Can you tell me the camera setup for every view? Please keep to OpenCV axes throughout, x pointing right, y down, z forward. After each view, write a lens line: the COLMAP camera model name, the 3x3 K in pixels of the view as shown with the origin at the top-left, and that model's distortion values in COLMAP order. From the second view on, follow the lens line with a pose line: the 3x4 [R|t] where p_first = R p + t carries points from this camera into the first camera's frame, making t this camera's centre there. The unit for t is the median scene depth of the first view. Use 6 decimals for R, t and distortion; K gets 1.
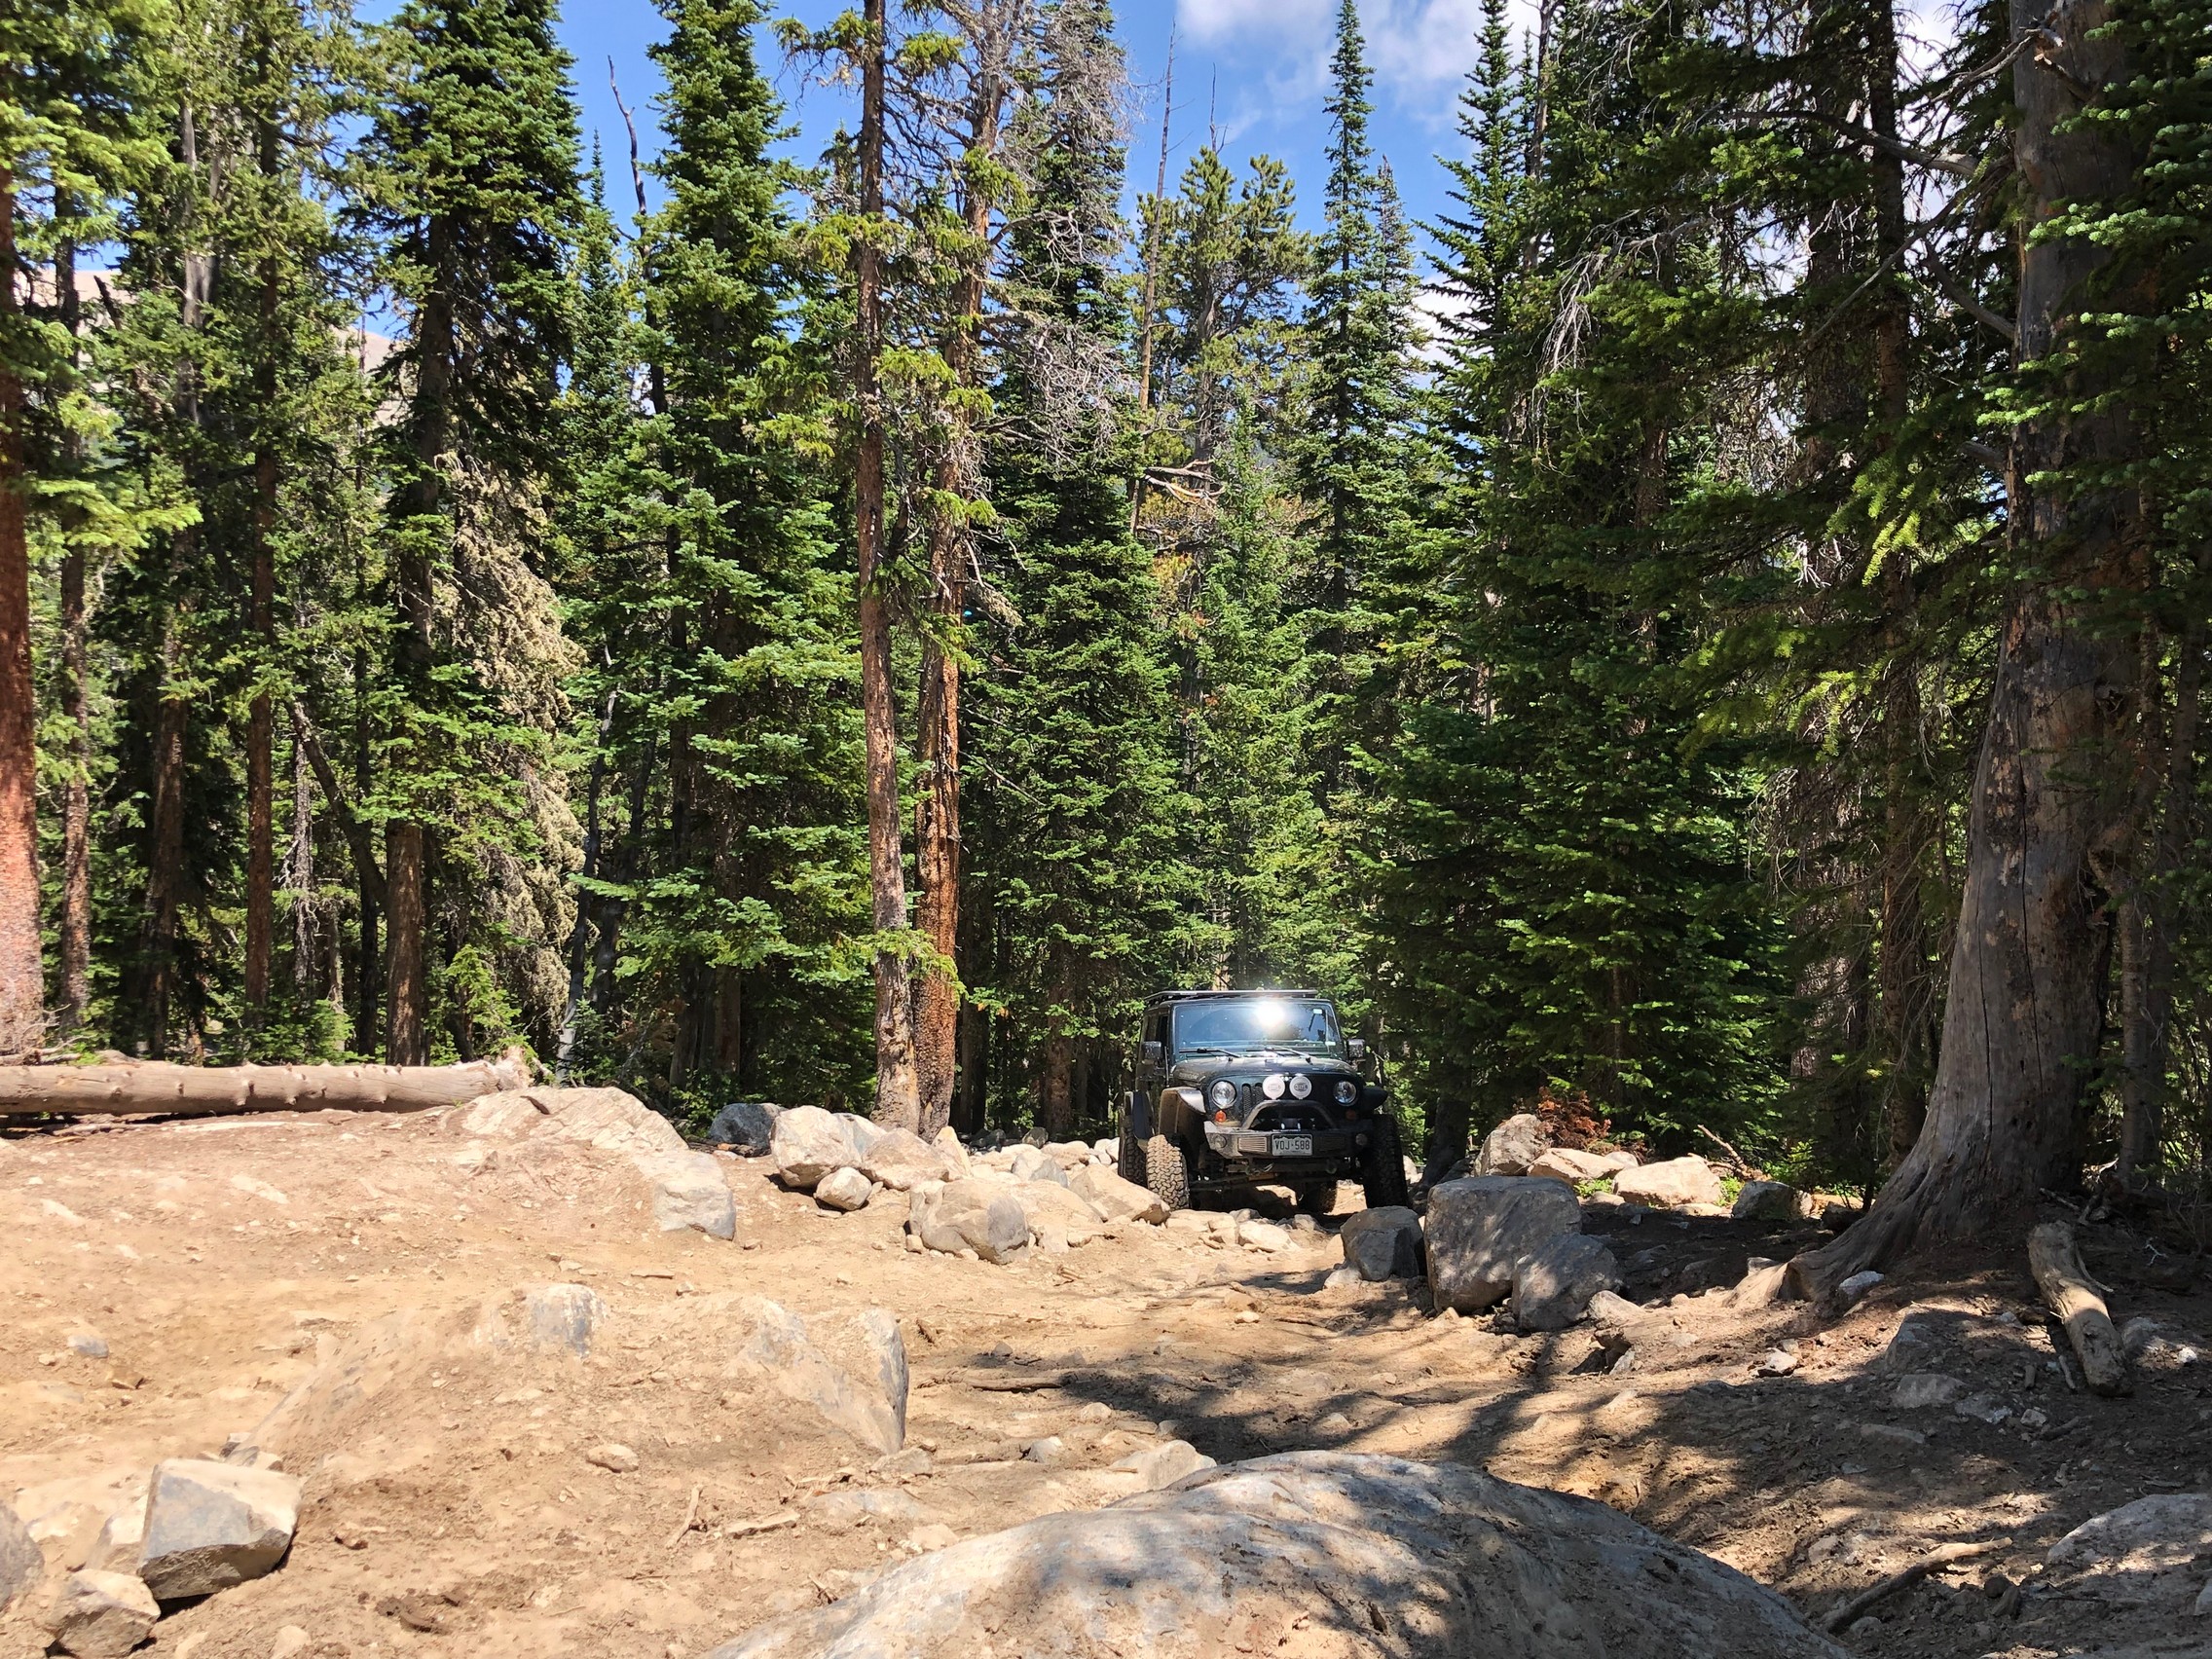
lens RADIAL K [[2072.7, 0, 1106.0], [0, 2072.7, 829.5], [0, 0, 1]] dist [0.144608, -0.482241]
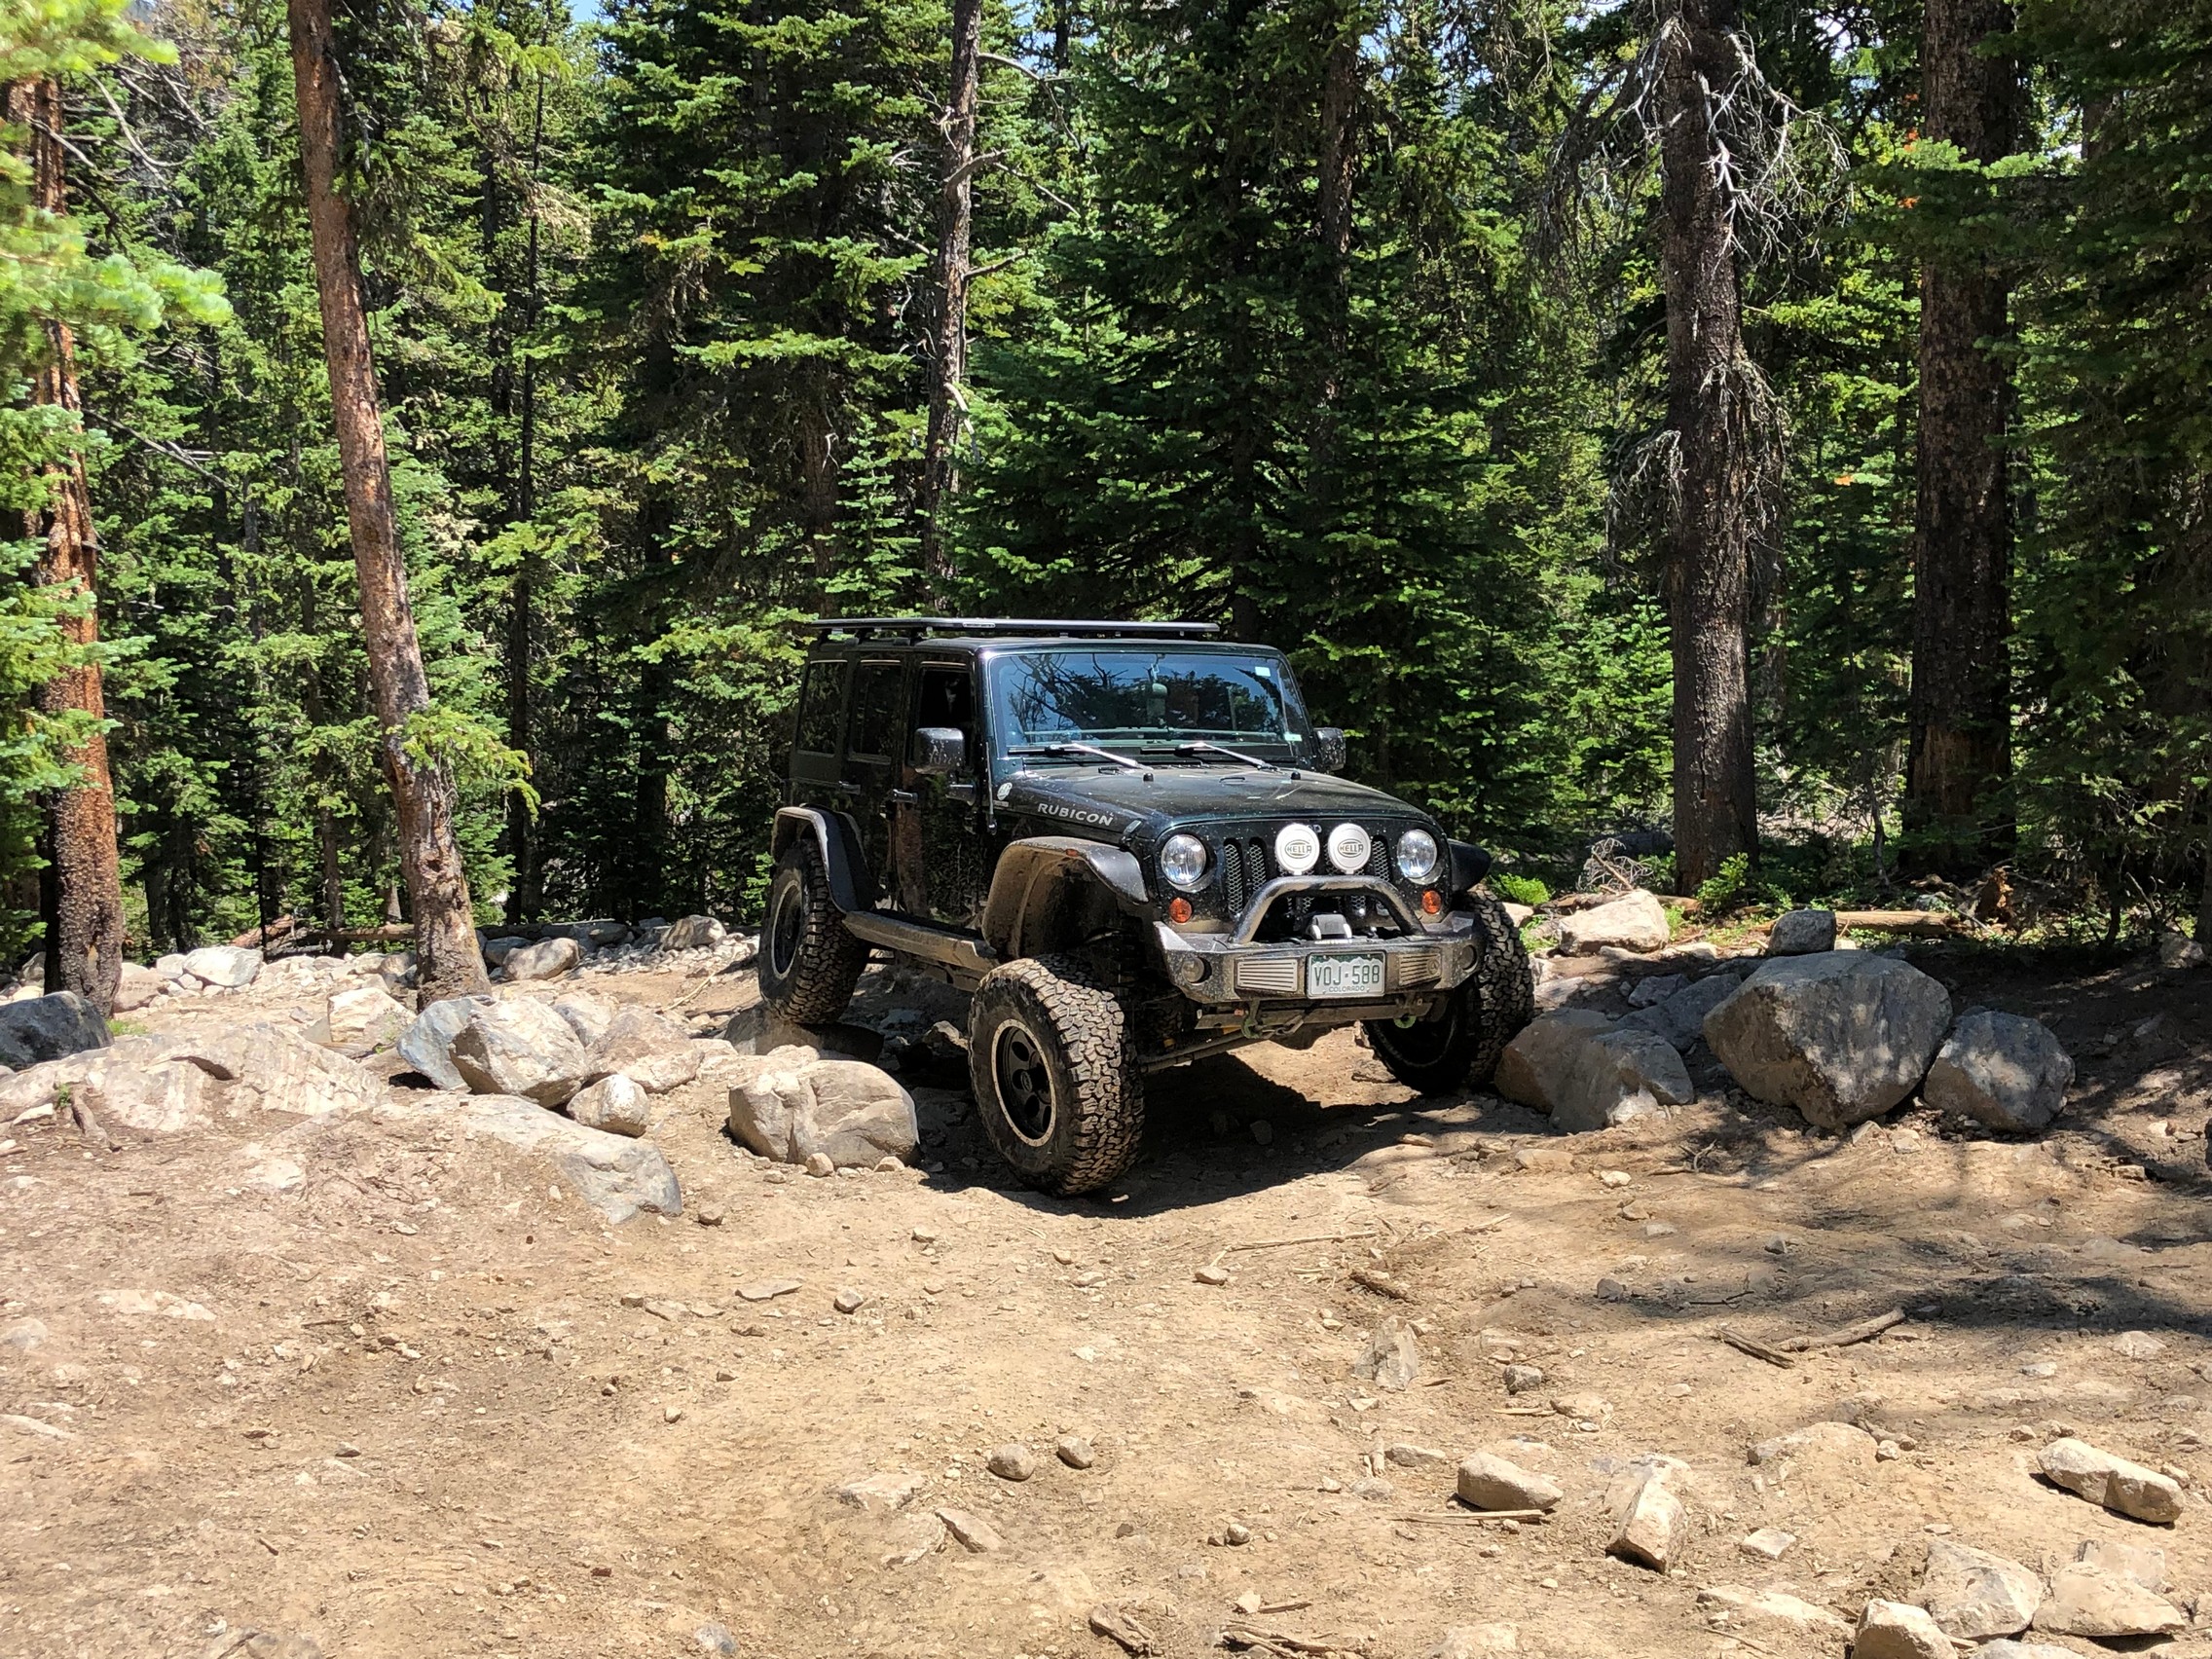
lens RADIAL K [[2648.1, 0, 1106.0], [0, 2648.1, 829.5], [0, 0, 1]] dist [0.064693, -0.261625]
pose [[0.819349, -0.124396, 0.559637, -0.314145], [0.037341, 0.985682, 0.164429, -0.035745], [-0.572078, -0.113827, 0.812262, 0.144267]]
